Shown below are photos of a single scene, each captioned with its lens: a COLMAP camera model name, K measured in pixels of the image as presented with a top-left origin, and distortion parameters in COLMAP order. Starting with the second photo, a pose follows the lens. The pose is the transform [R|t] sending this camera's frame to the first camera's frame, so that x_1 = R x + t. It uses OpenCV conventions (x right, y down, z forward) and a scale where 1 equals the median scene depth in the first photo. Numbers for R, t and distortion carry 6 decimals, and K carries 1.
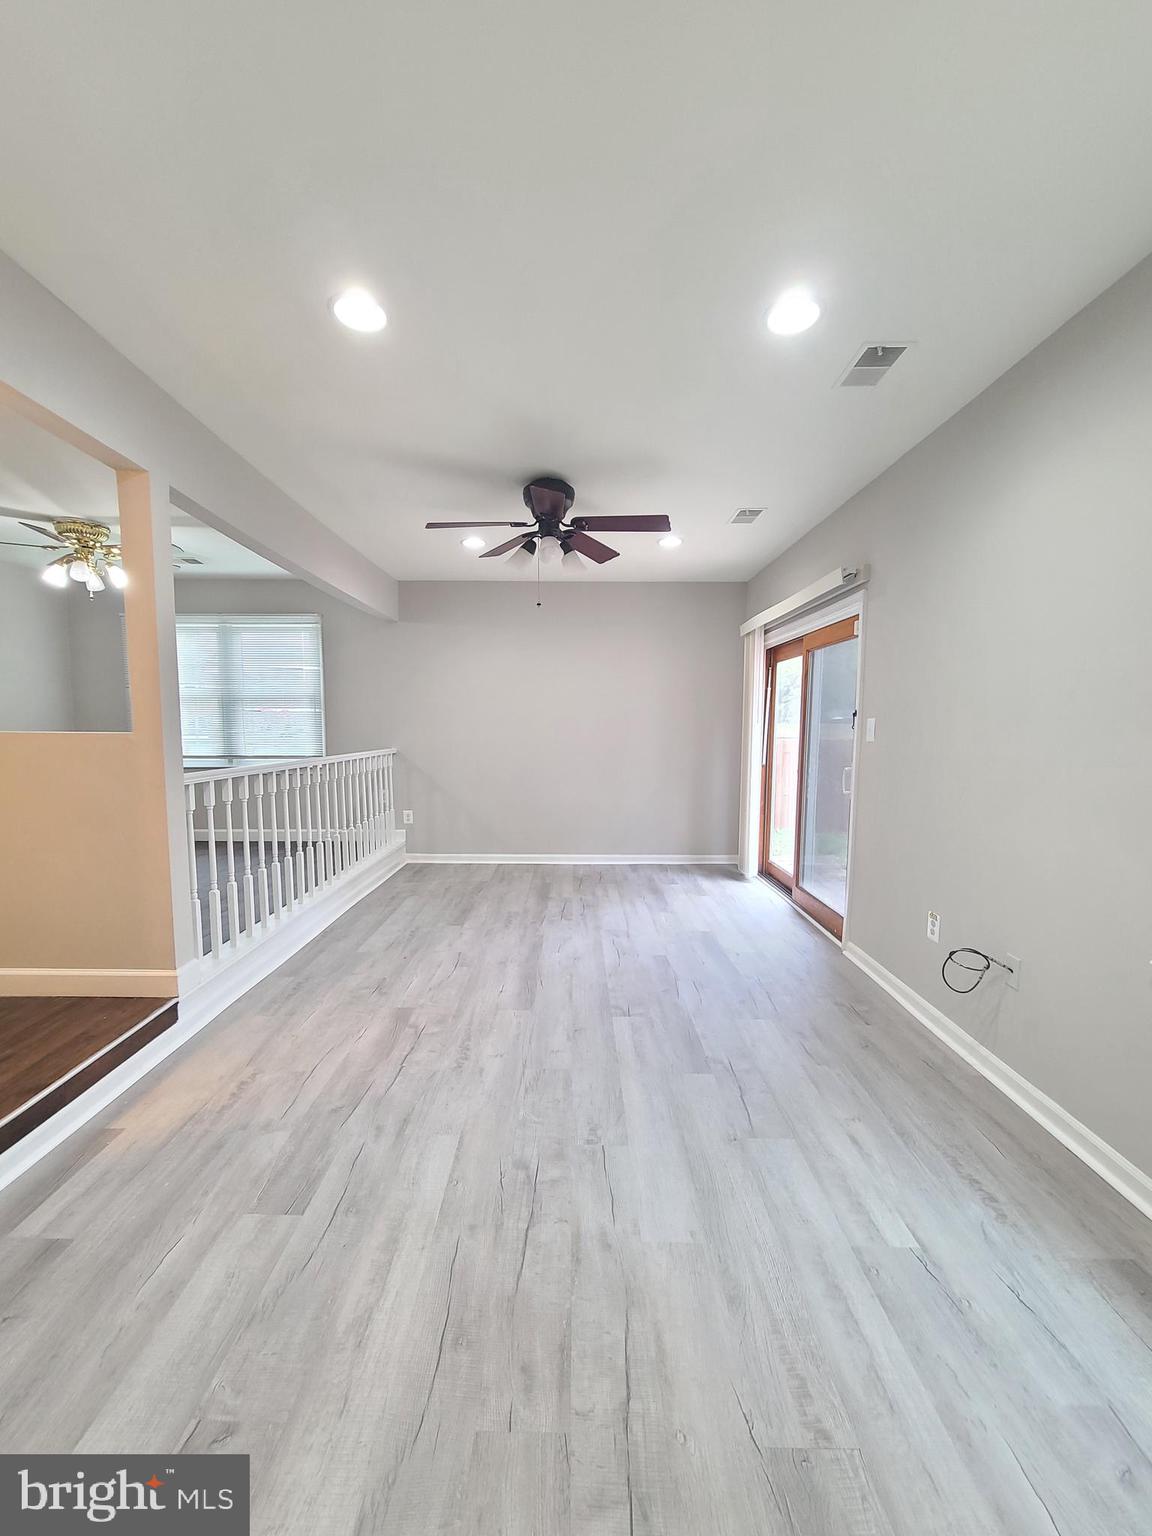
lens RADIAL K [[624.5, 0, 574.7], [0, 624.5, 779.7], [0, 0, 1]] dist [0.001455, -0.001176]
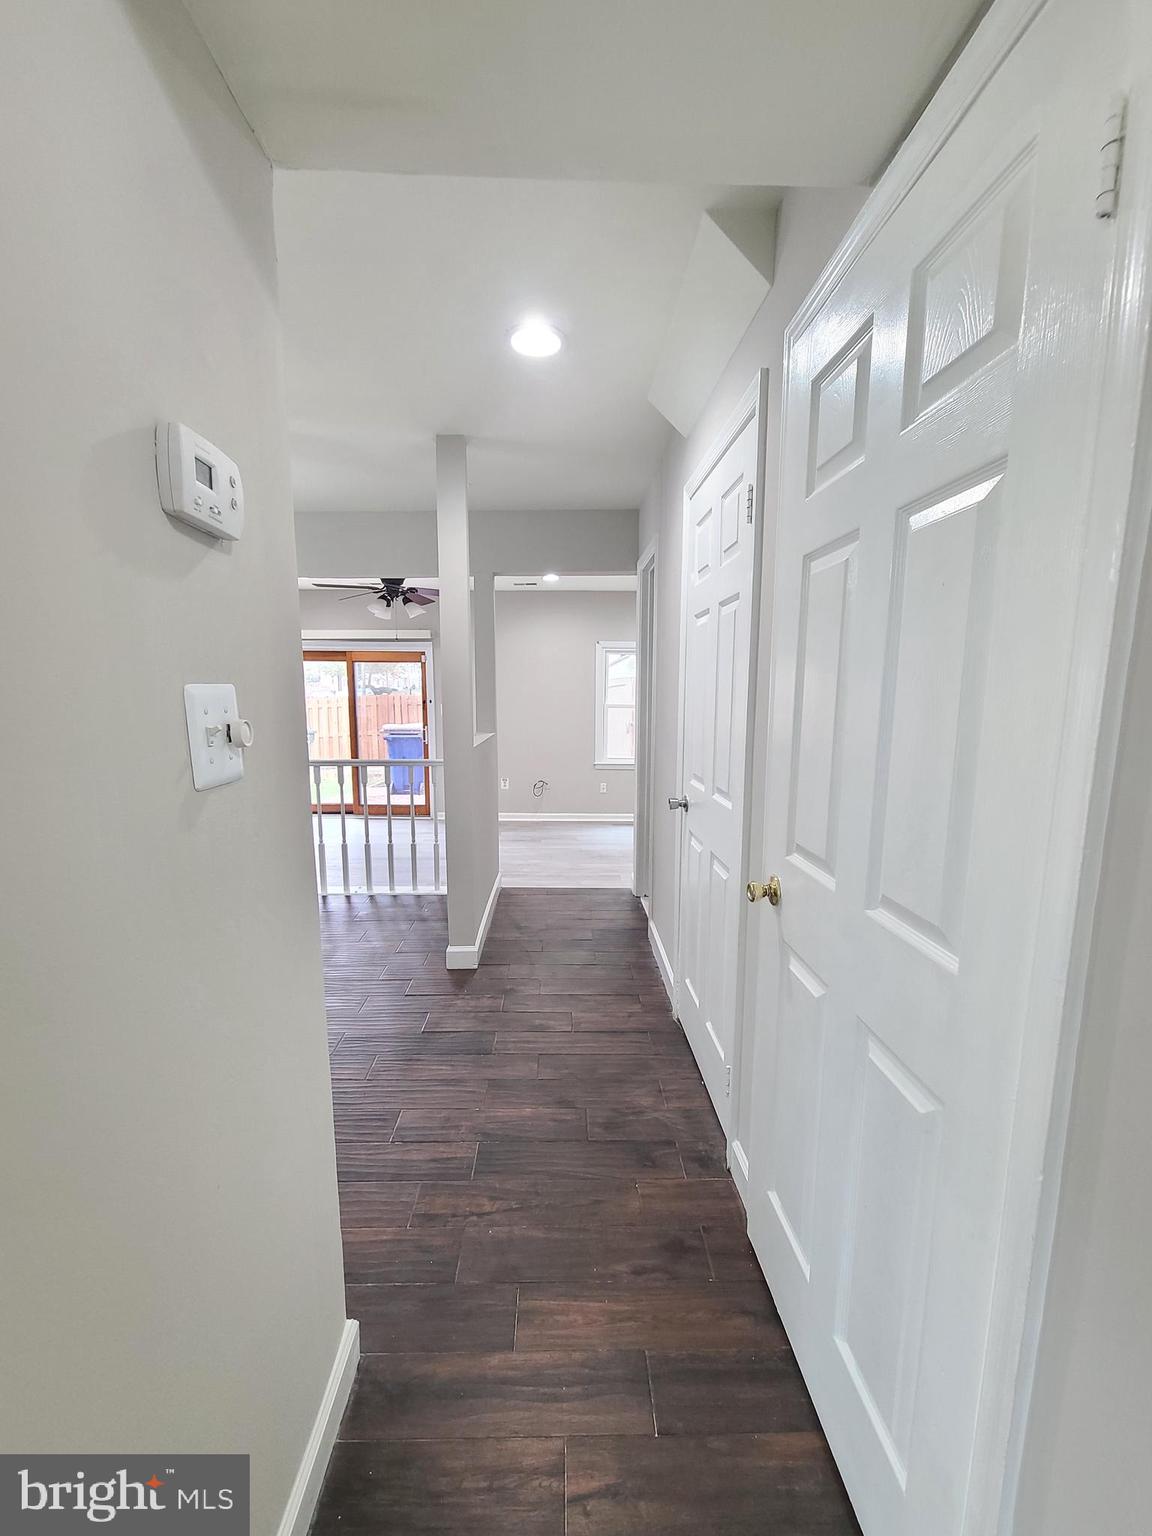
lens RADIAL K [[624.5, 0, 573.4], [0, 624.5, 783.4], [0, 0, 1]] dist [0.001455, -0.001176]
pose [[-0.013074, -0.157472, 0.987437, -2.896554], [0.082335, 0.983998, 0.158014, -0.228646], [-0.996519, 0.083367, 0.000100, 0.996679]]
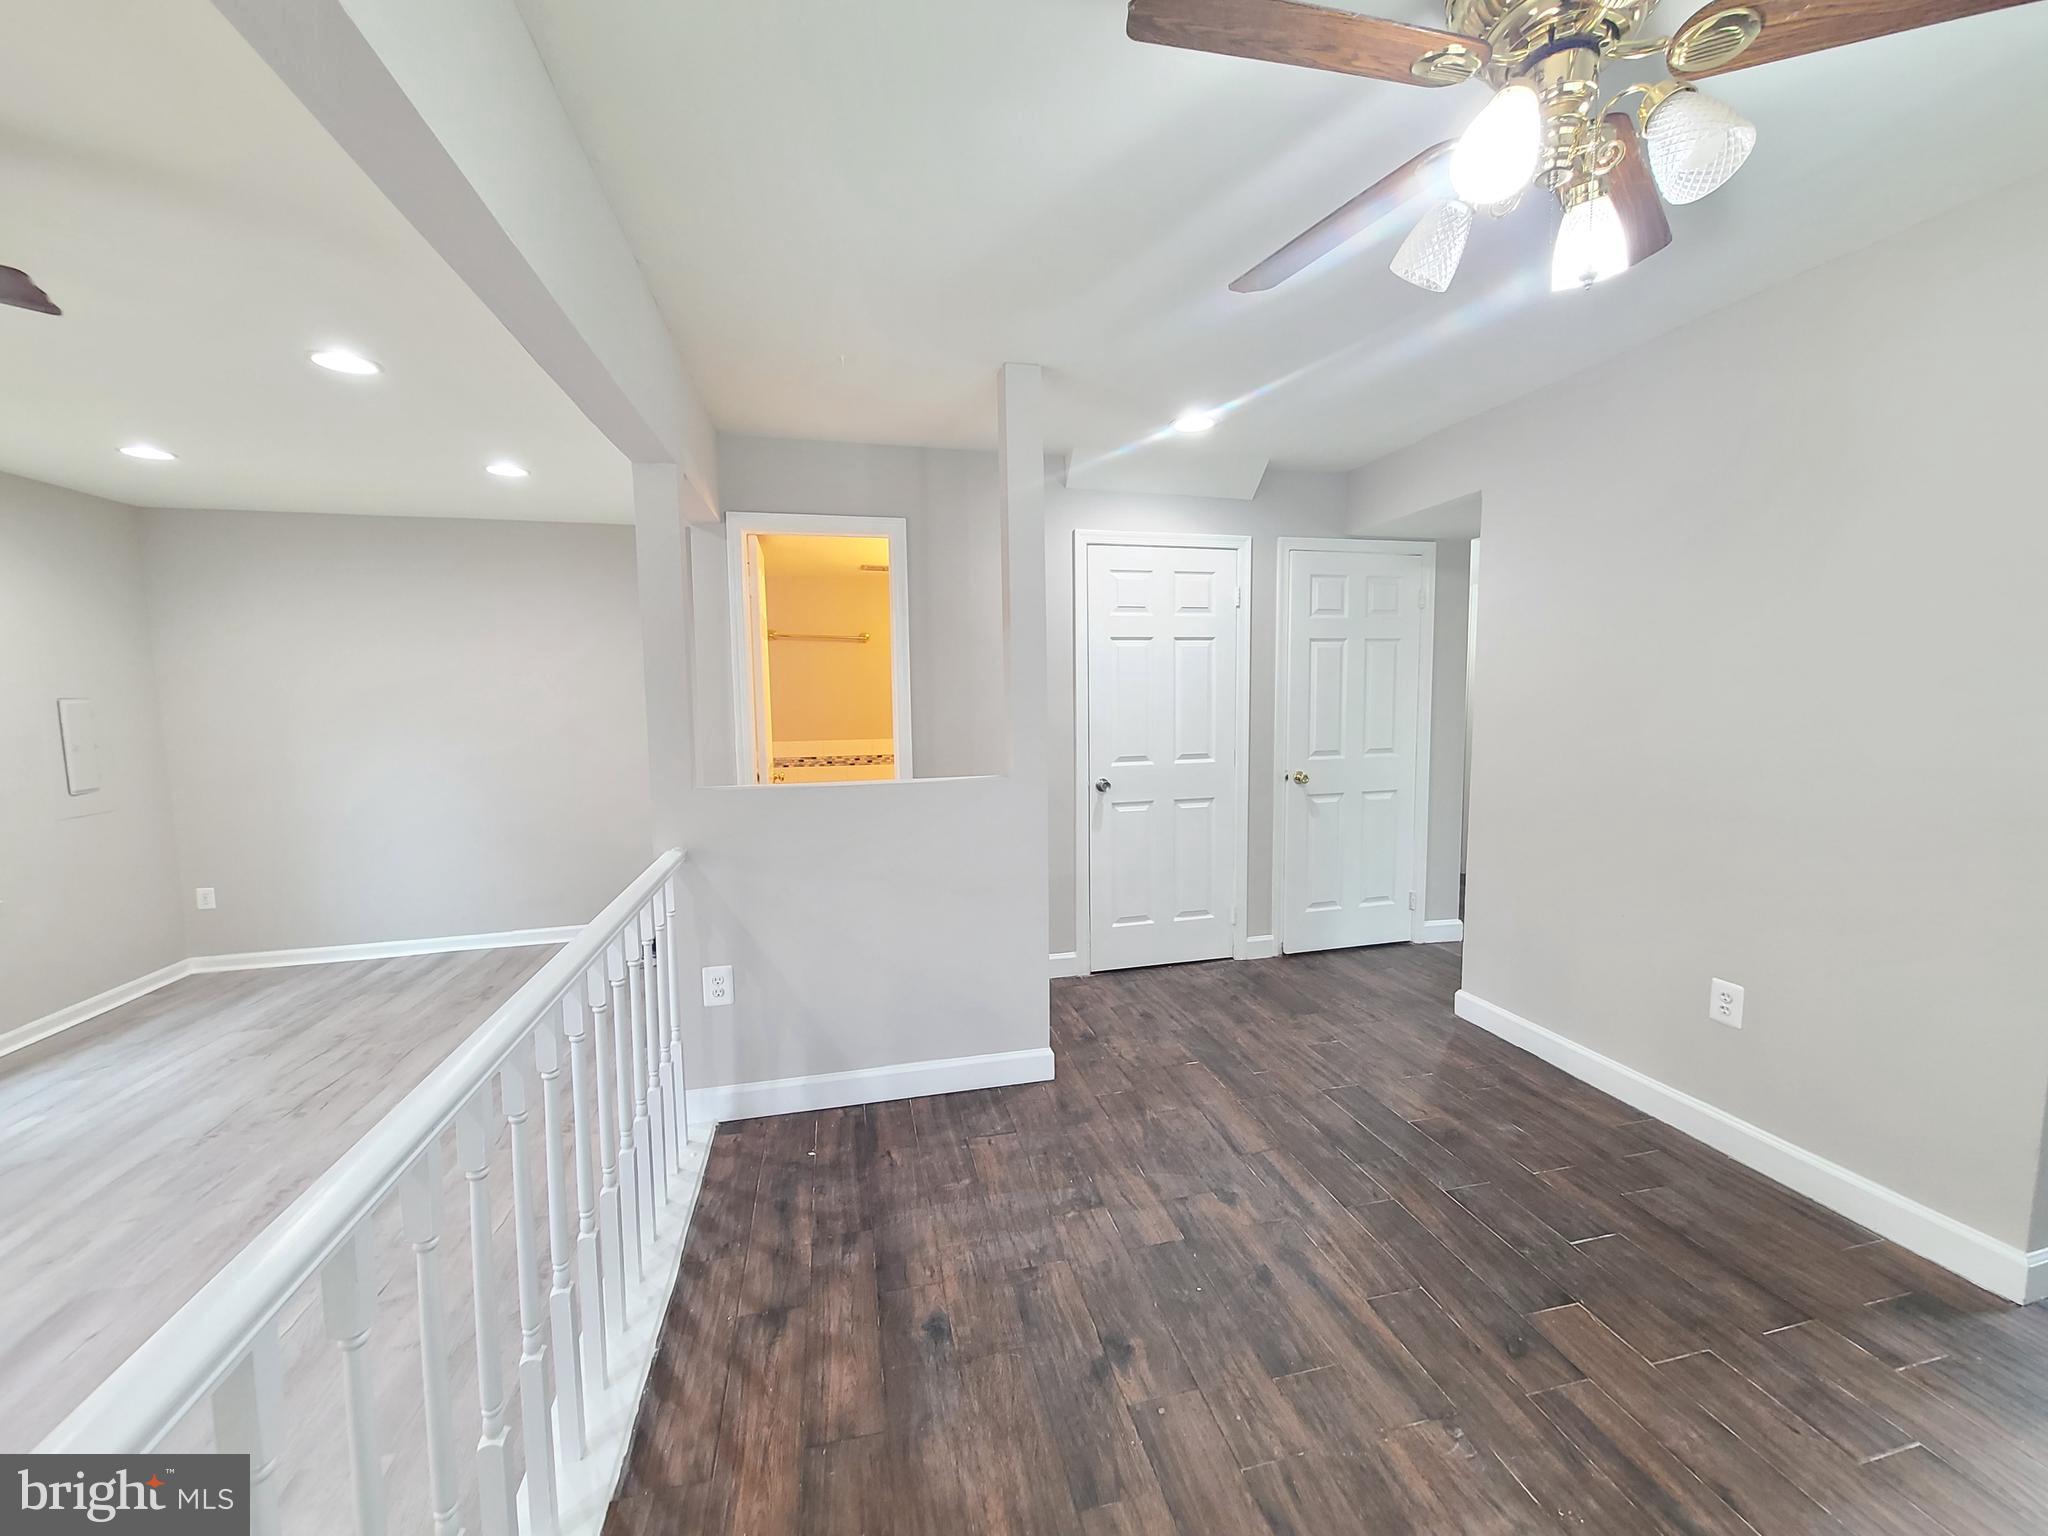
lens RADIAL K [[832.7, 0, 1038.6], [0, 832.7, 776.0], [0, 0, 1]] dist [0.001455, -0.001176]
pose [[-0.973367, 0.028999, -0.227413, -1.109189], [-0.014404, 0.982272, 0.186907, -0.374689], [0.228801, 0.185204, -0.955693, 2.653410]]
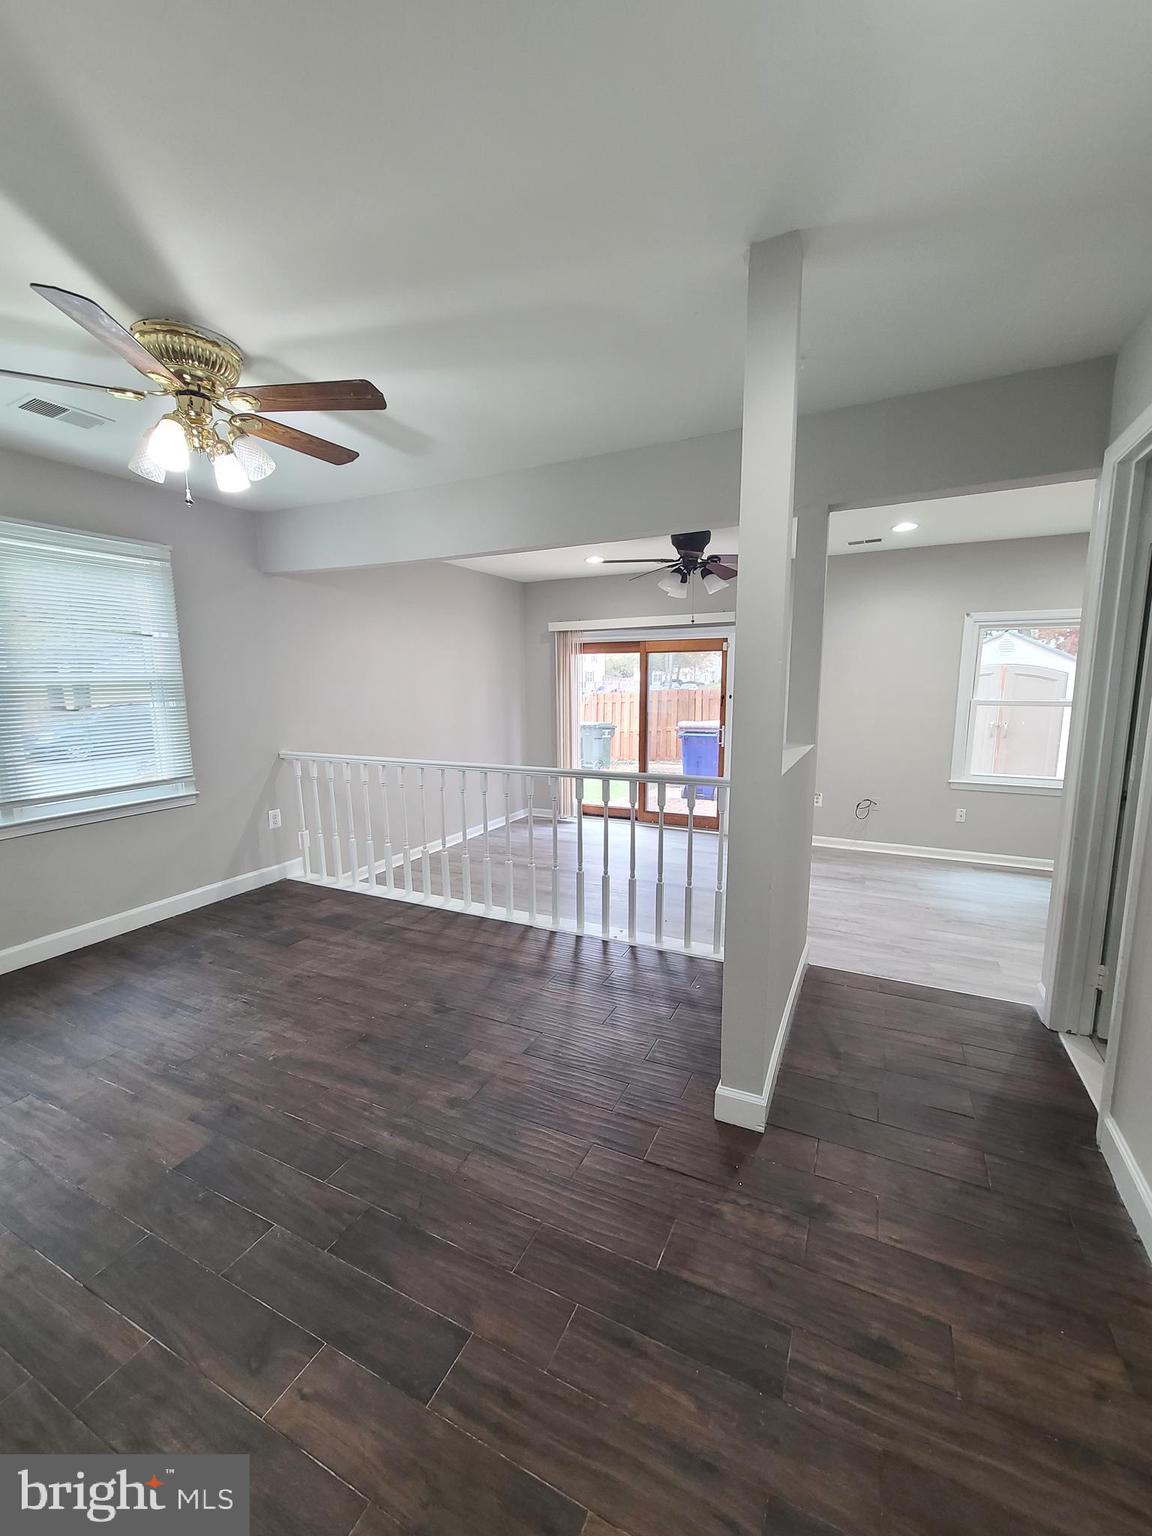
lens RADIAL K [[624.5, 0, 573.2], [0, 624.5, 785.8], [0, 0, 1]] dist [0.001455, -0.001176]
pose [[0.446607, -0.156586, 0.880921, -2.335552], [0.088086, 0.987479, 0.130870, -0.229199], [-0.890383, 0.019149, 0.454808, 1.085623]]
